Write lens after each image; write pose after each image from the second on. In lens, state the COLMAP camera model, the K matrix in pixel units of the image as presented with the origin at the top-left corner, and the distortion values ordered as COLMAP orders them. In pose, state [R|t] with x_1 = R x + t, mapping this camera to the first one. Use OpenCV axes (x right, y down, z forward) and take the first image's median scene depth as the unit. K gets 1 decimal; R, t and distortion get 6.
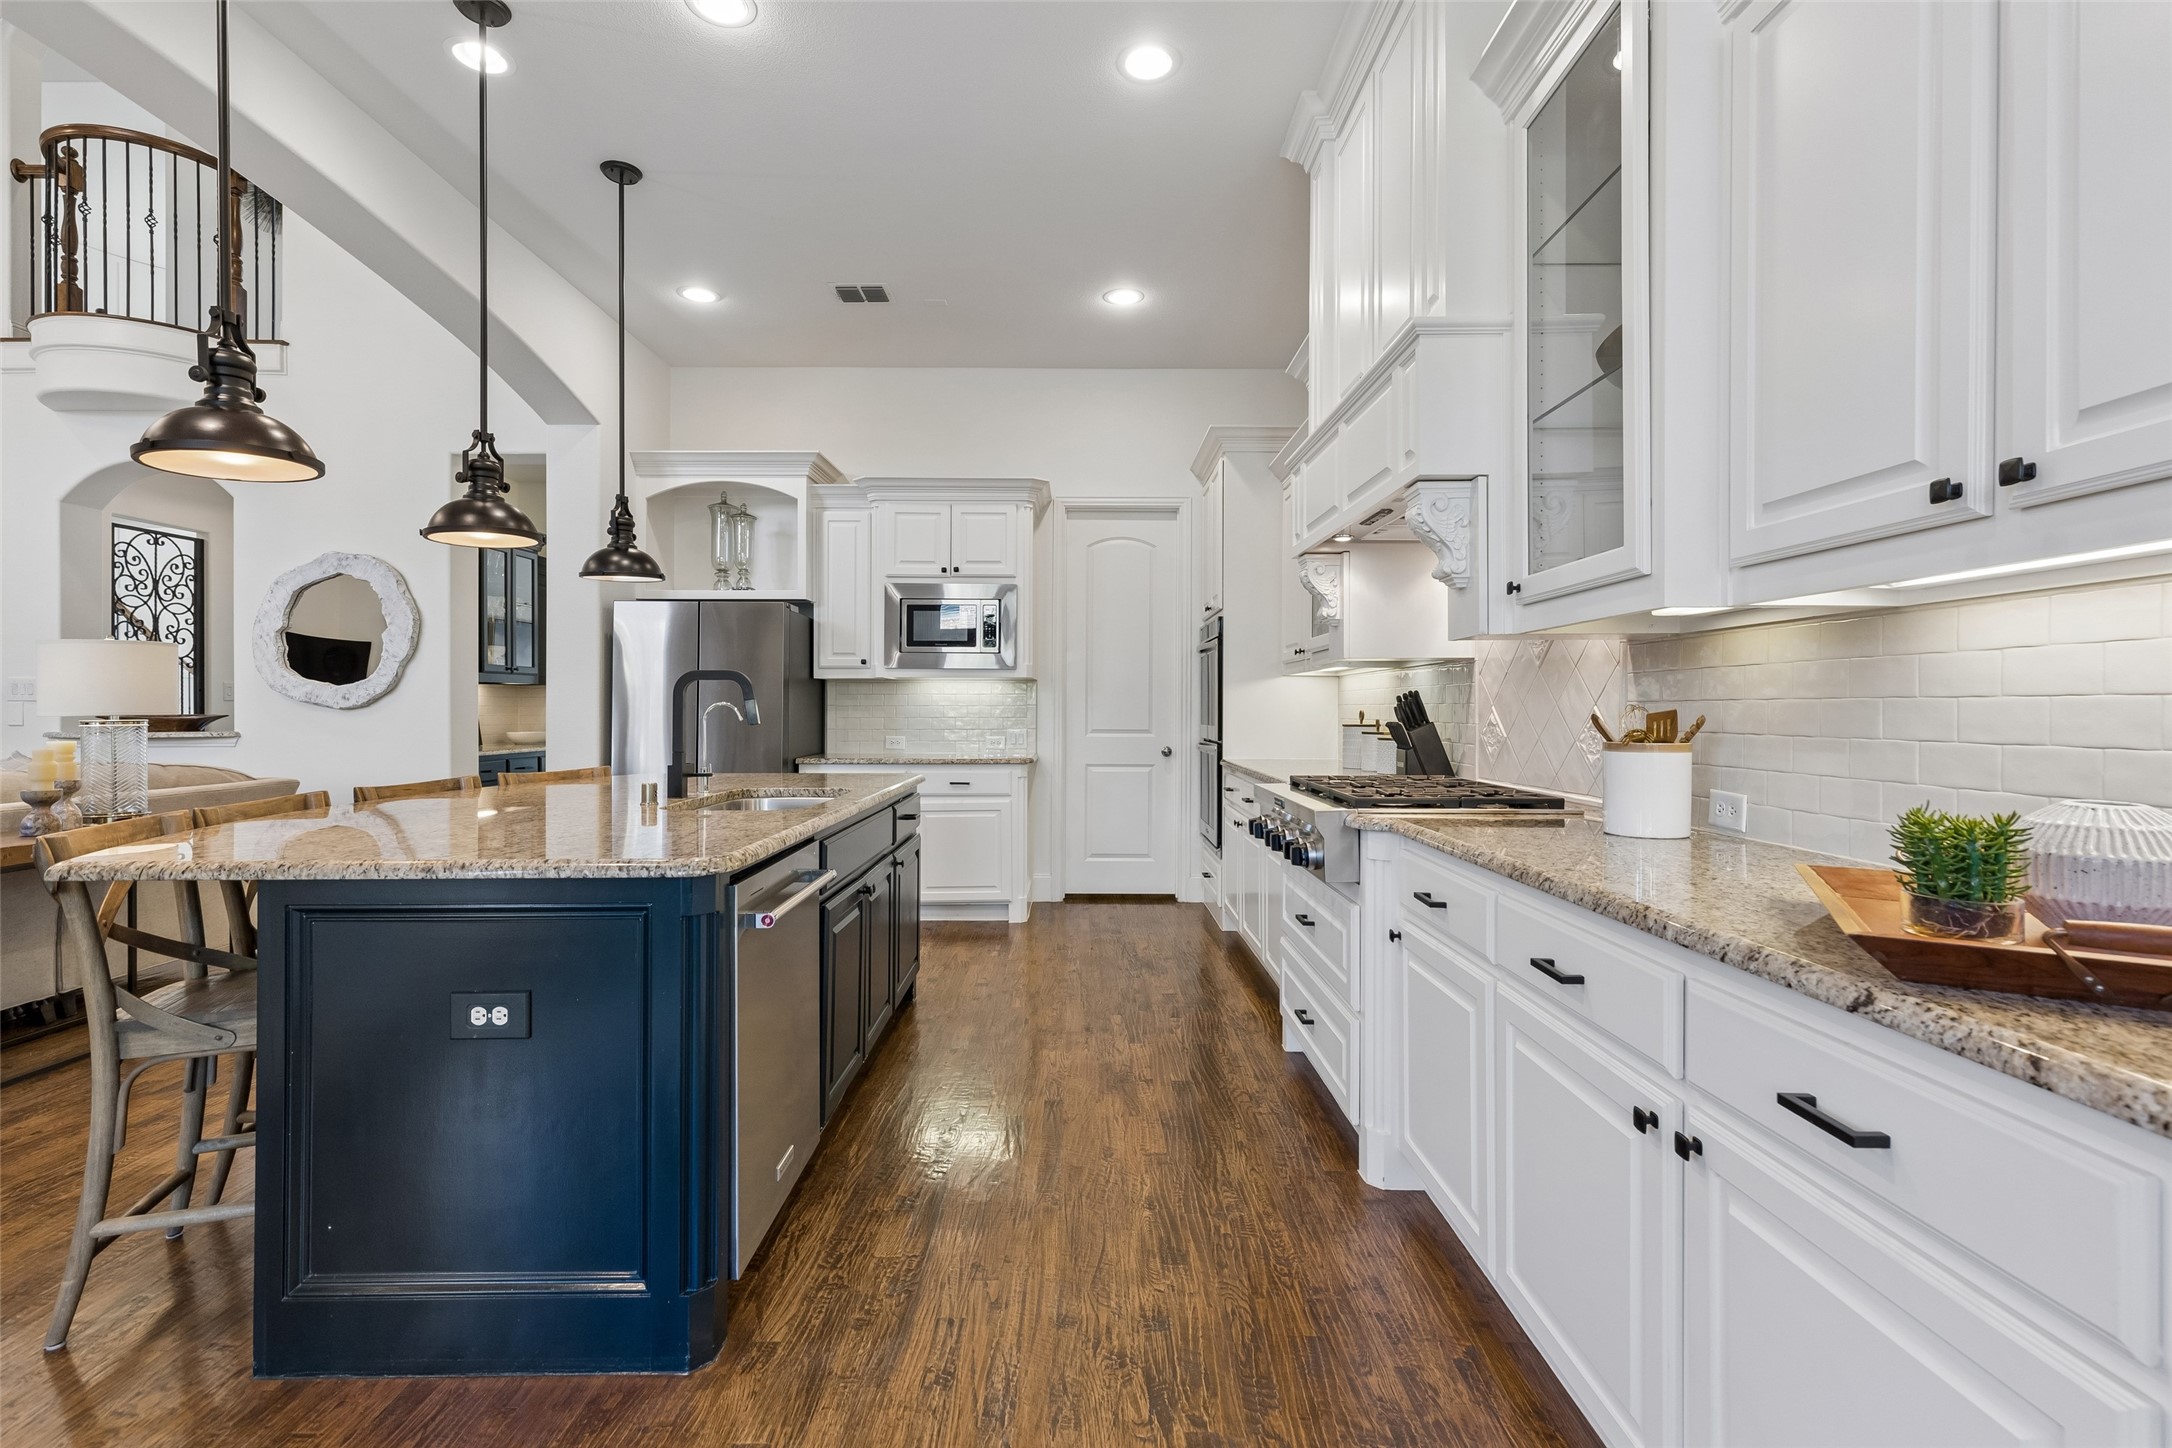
lens RADIAL K [[987.9, 0, 1090.0], [0, 987.9, 711.4], [0, 0, 1]] dist [0.003083, -0.002078]
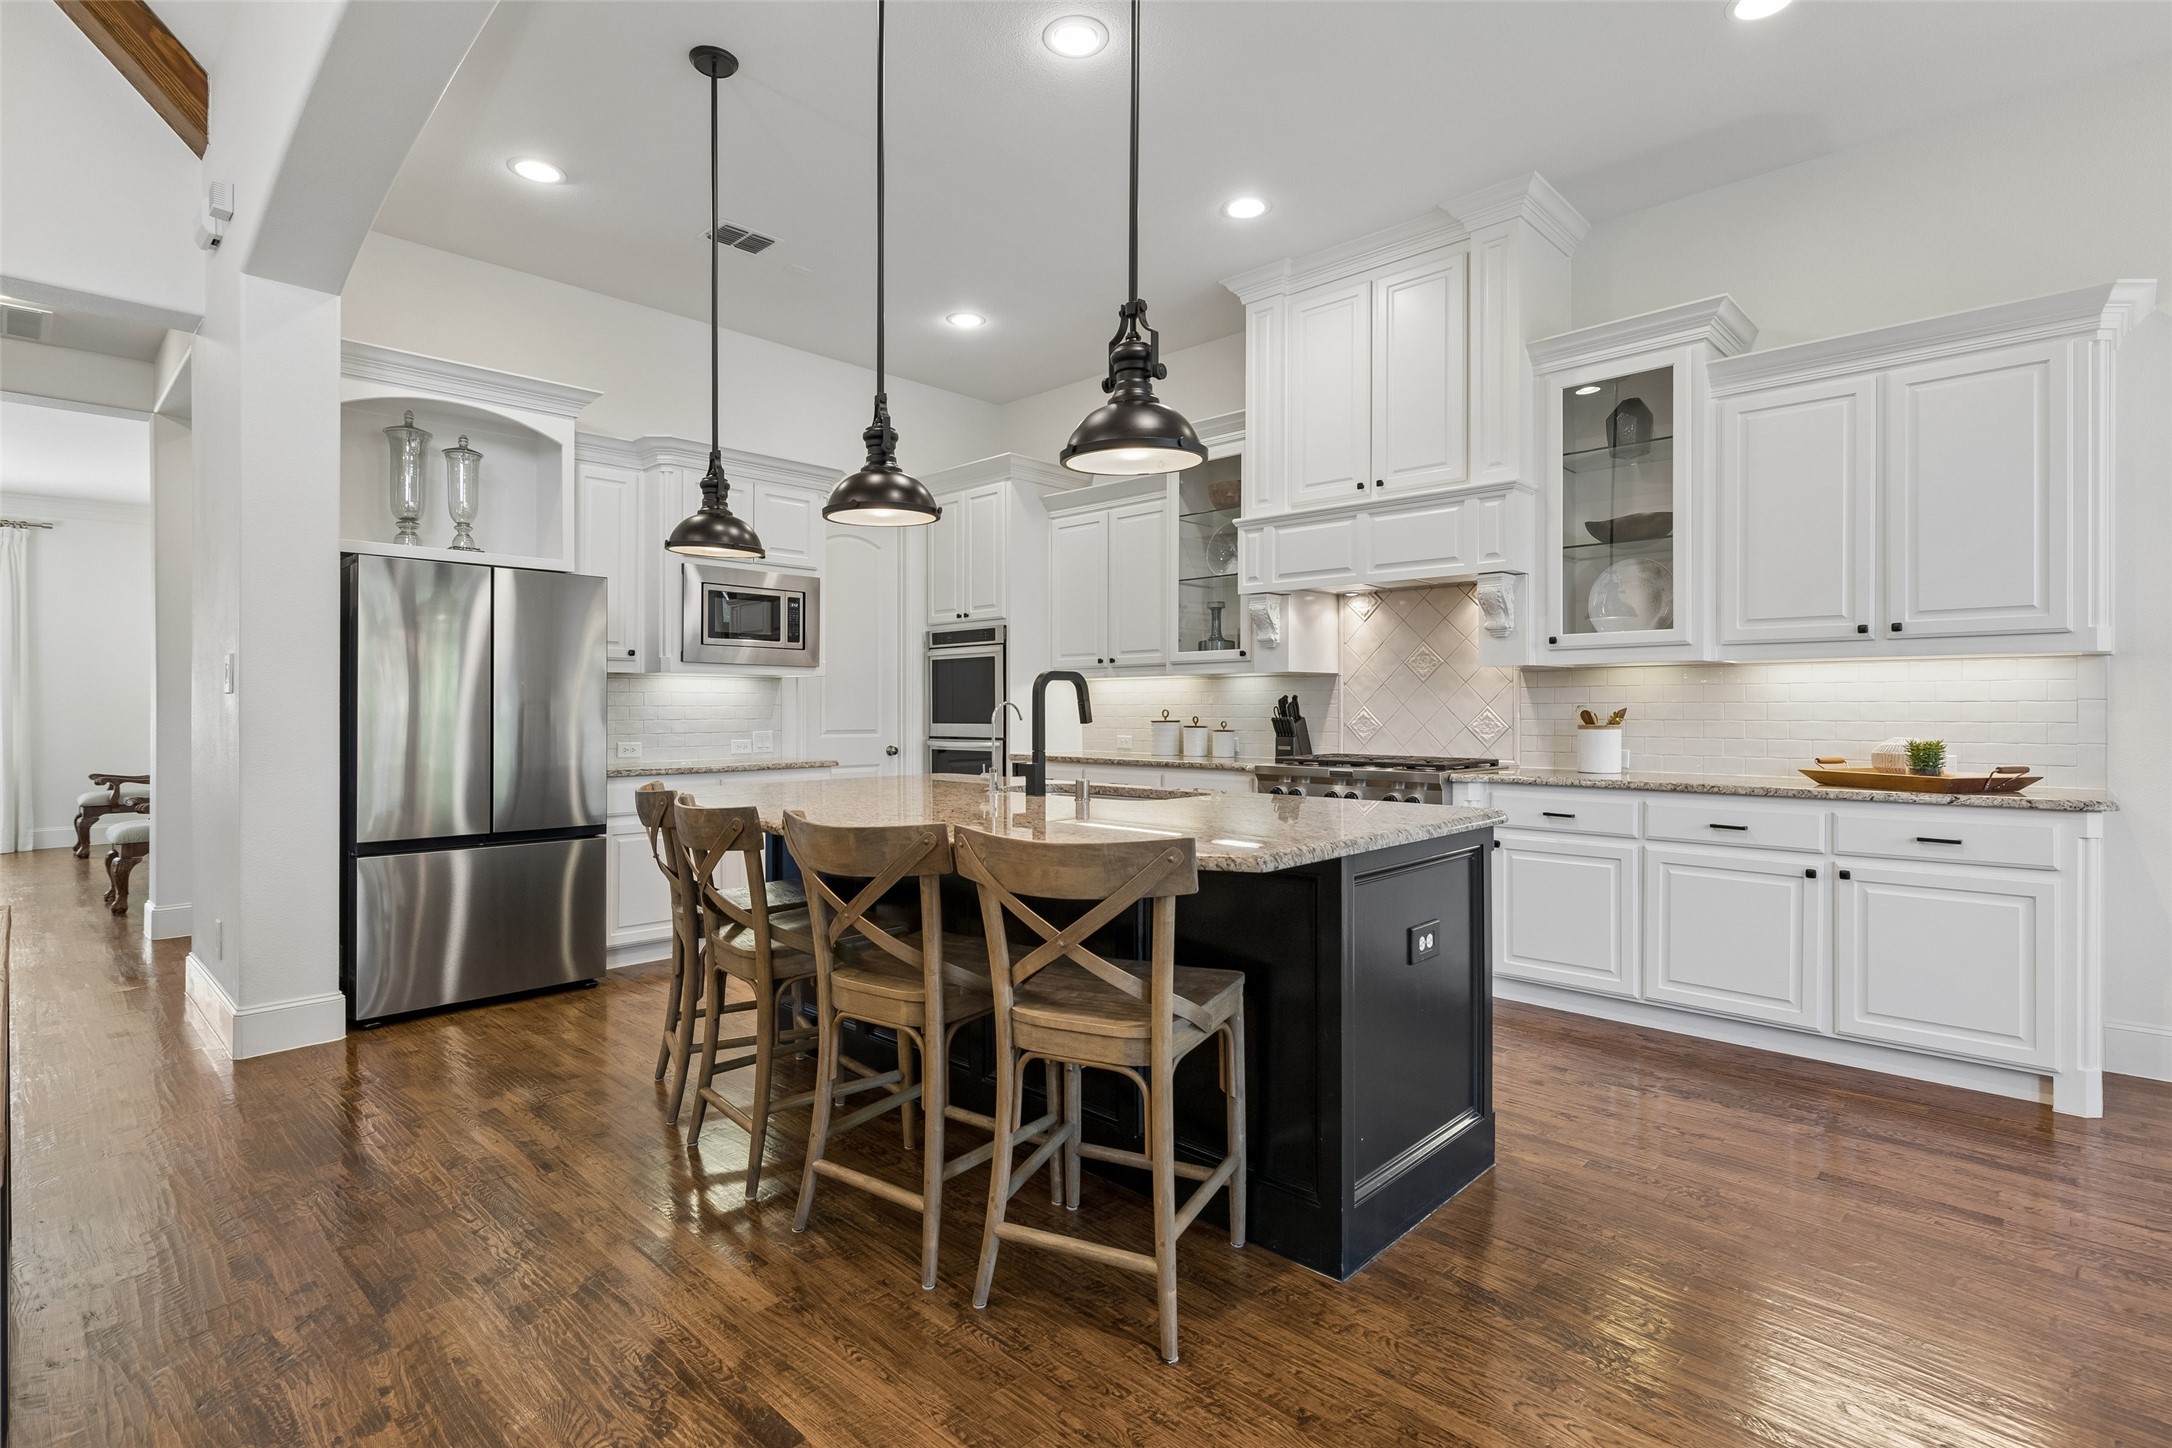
lens RADIAL K [[1062.4, 0, 1084.4], [0, 1062.4, 711.2], [0, 0, 1]] dist [-0.000067, 0.000090]
pose [[0.695527, -0.003879, 0.718489, -0.704361], [0.004143, 0.999990, 0.001389, -0.001067], [-0.718488, 0.002010, 0.695537, 0.123036]]
